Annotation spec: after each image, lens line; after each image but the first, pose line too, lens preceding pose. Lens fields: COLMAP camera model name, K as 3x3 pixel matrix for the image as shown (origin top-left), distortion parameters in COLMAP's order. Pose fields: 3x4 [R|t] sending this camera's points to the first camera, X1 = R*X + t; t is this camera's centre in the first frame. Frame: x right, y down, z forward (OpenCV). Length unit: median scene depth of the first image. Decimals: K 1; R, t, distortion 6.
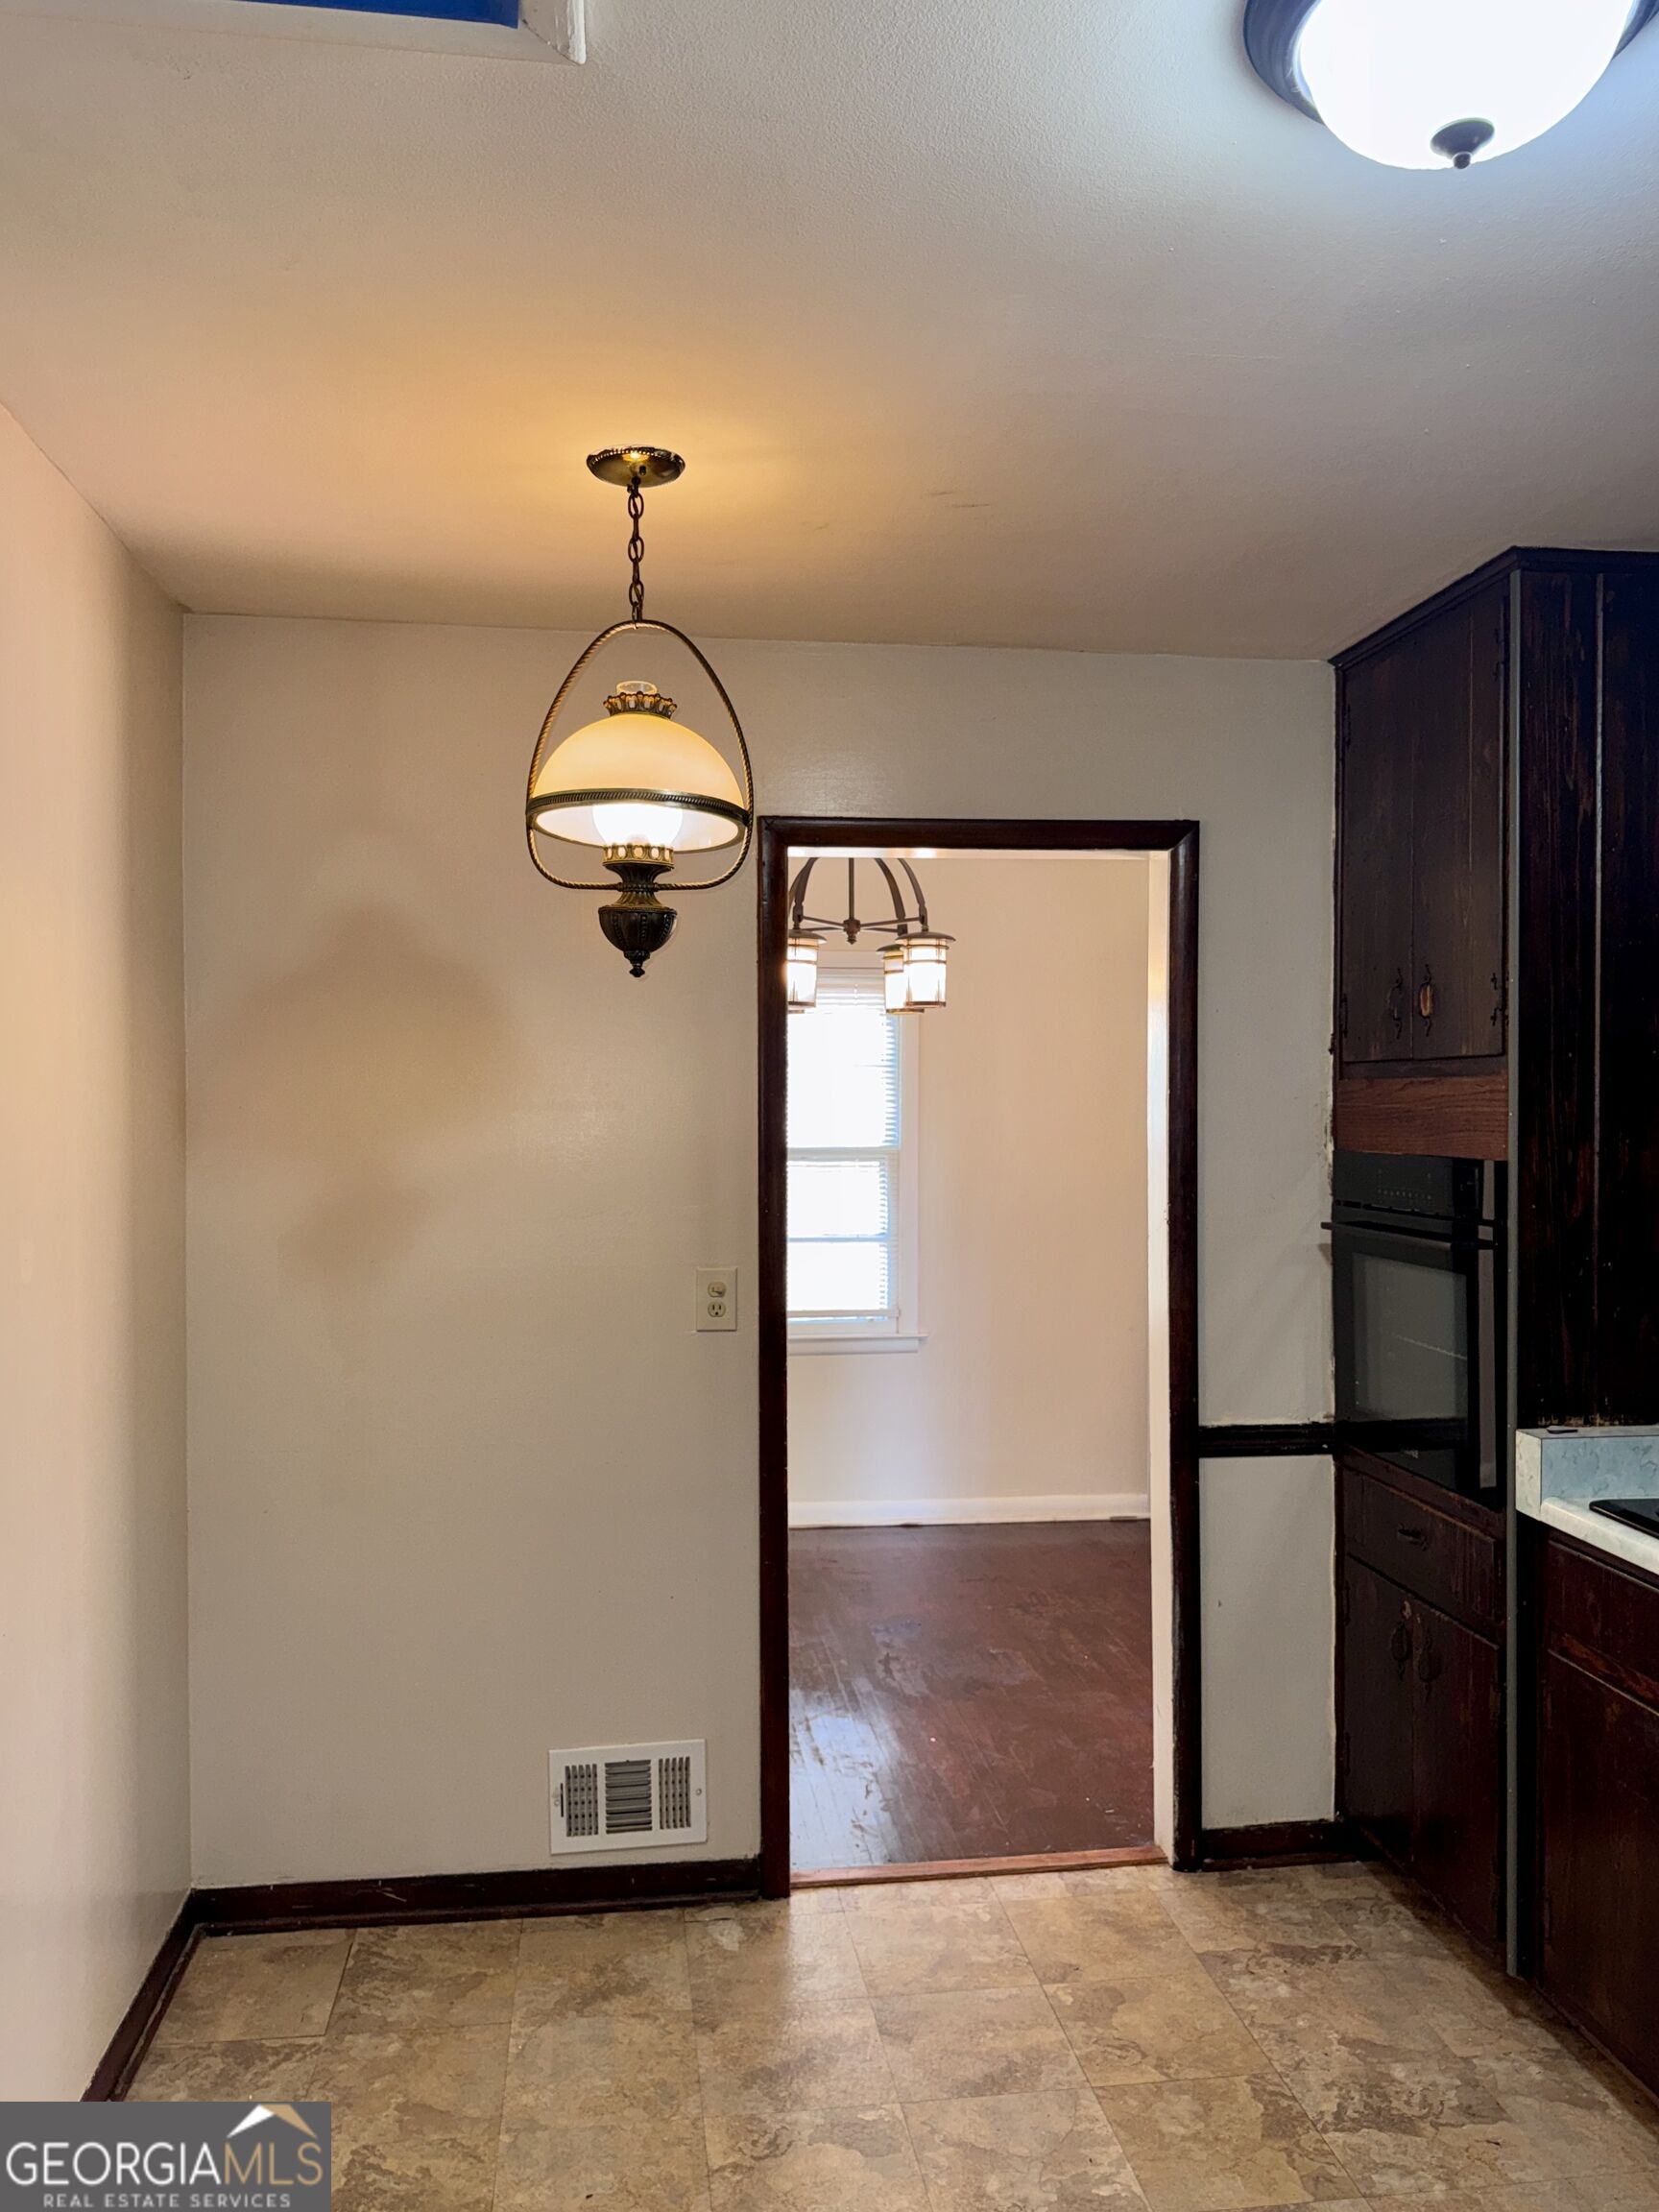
lens RADIAL K [[1641.1, 0, 828.1], [0, 1641.1, 1126.0], [0, 0, 1]] dist [0.045864, -0.052128]
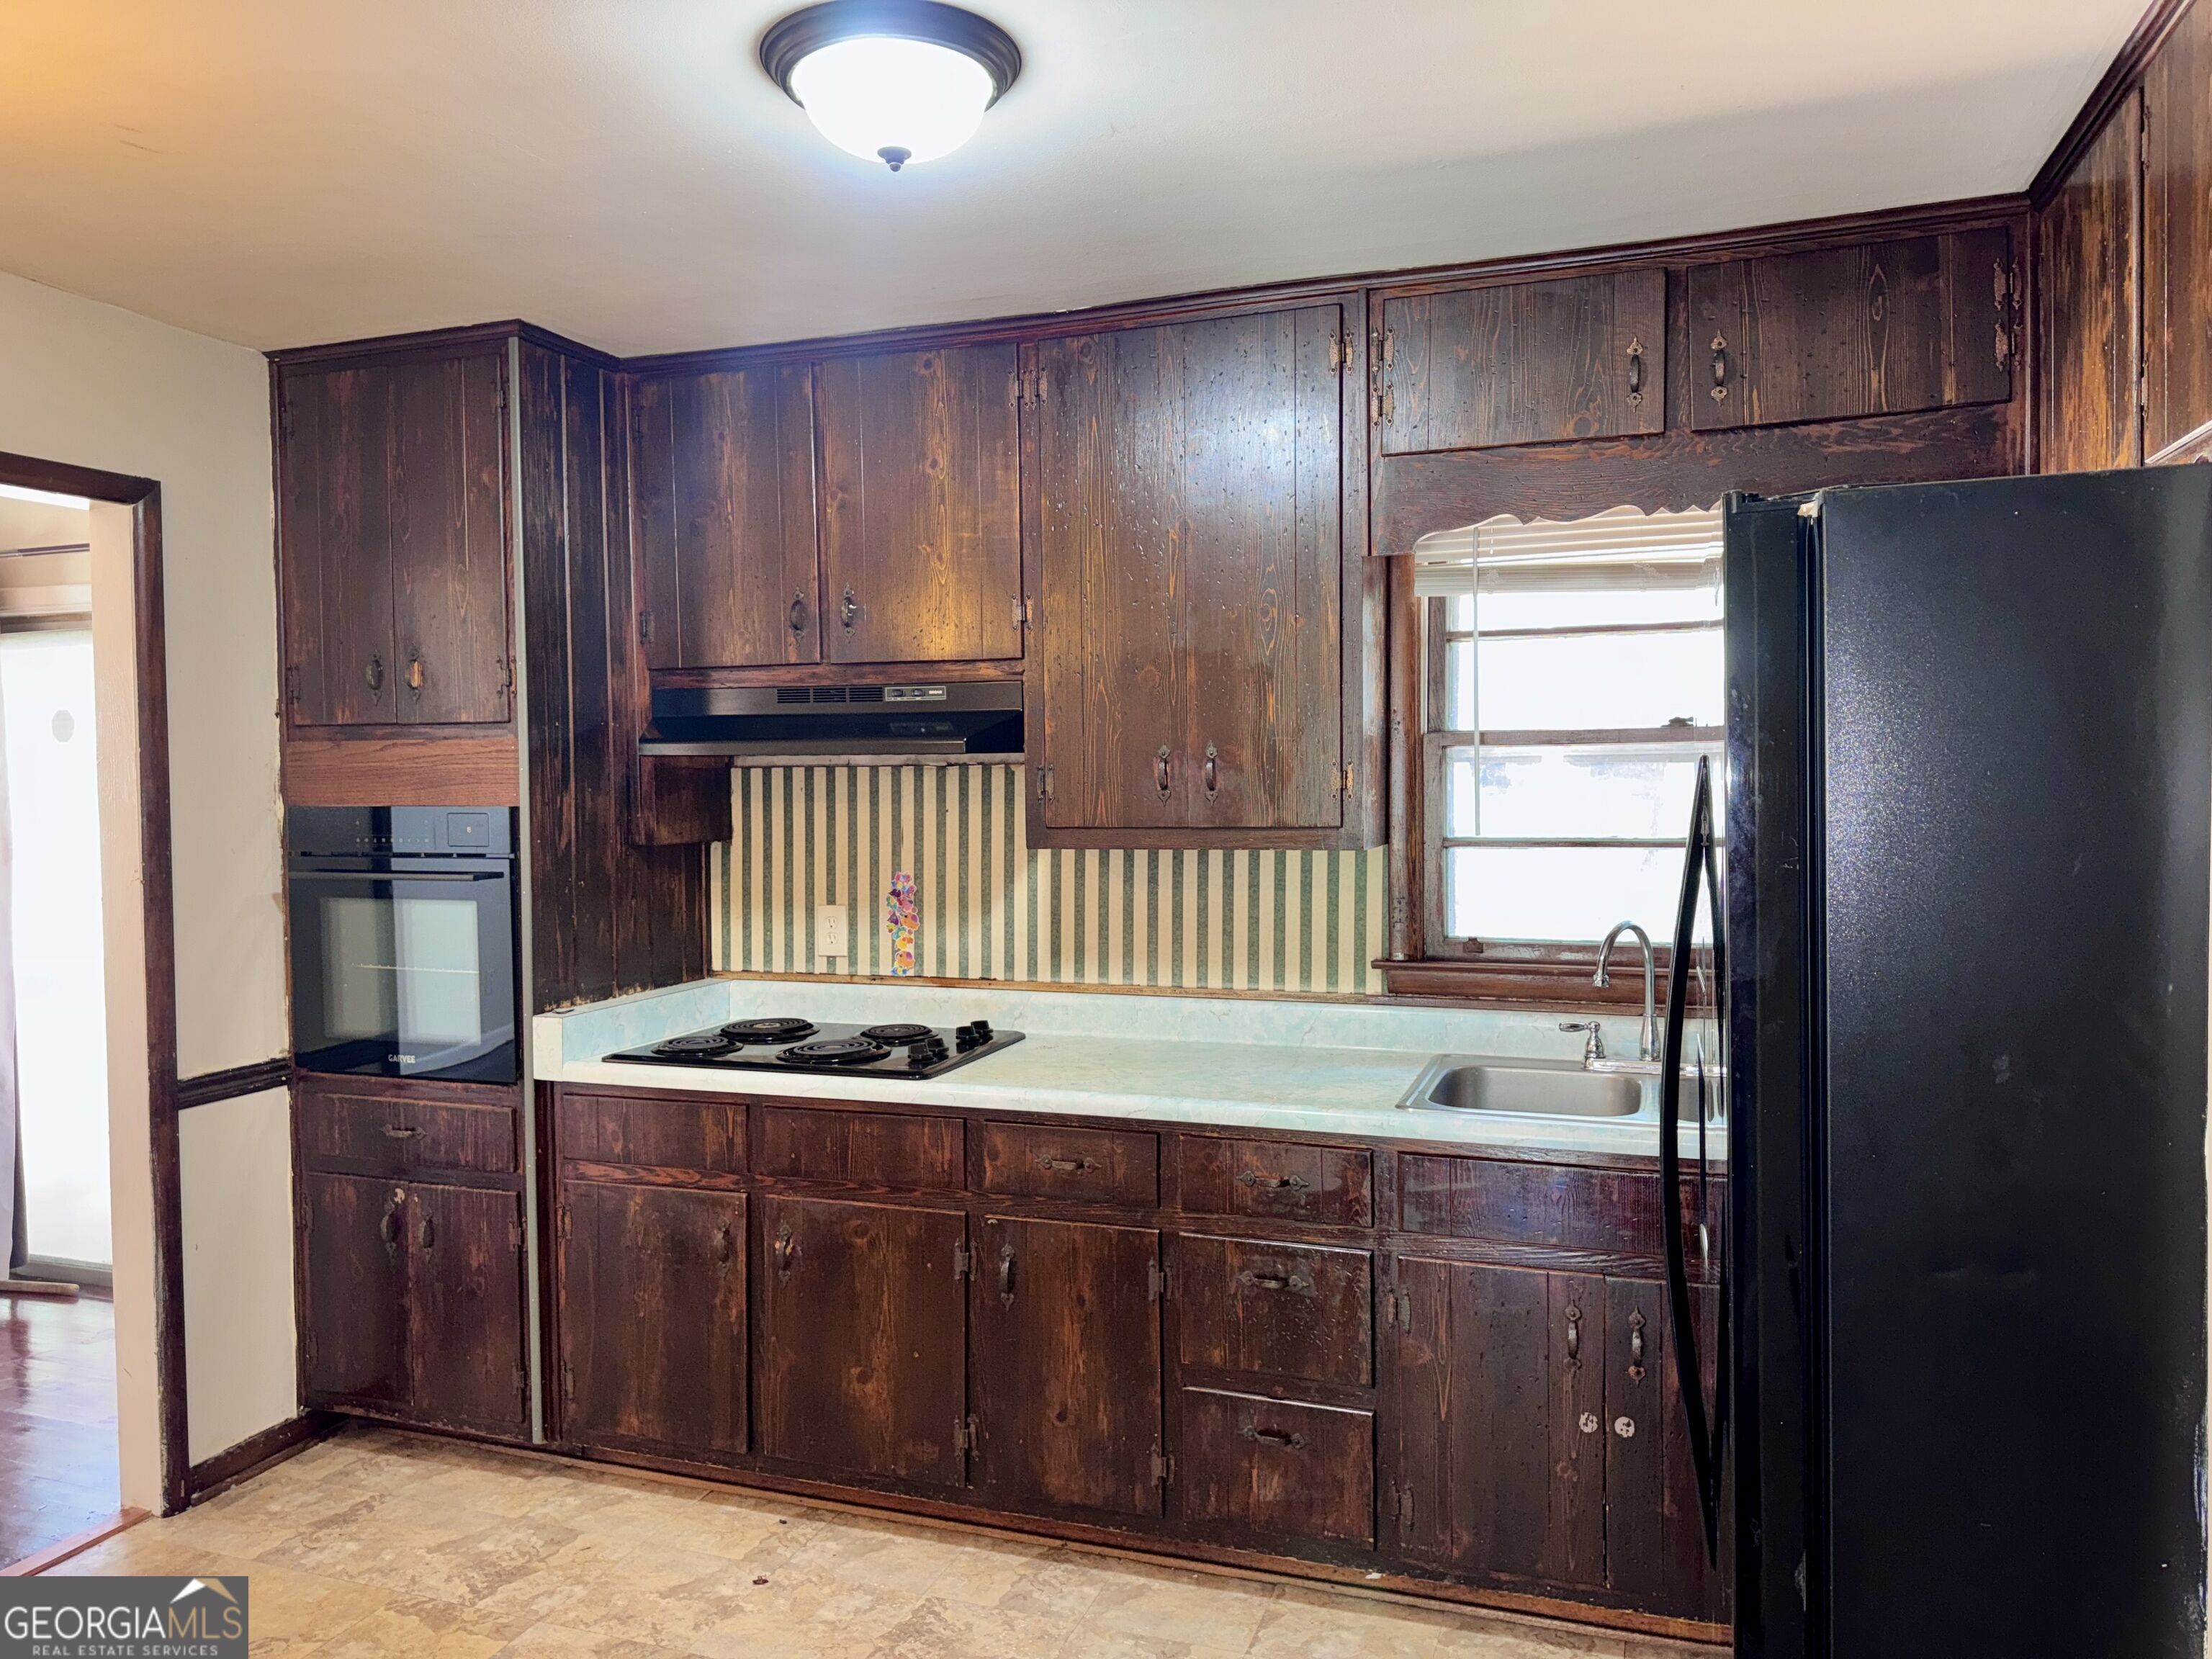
lens RADIAL K [[1544.9, 0, 1106.0], [0, 1544.9, 829.5], [0, 0, 1]] dist [0.036688, -0.049303]
pose [[0.456251, -0.030168, 0.889339, -0.373373], [0.019252, 0.999526, 0.024029, 0.016388], [-0.889643, 0.006158, 0.456616, 0.050466]]
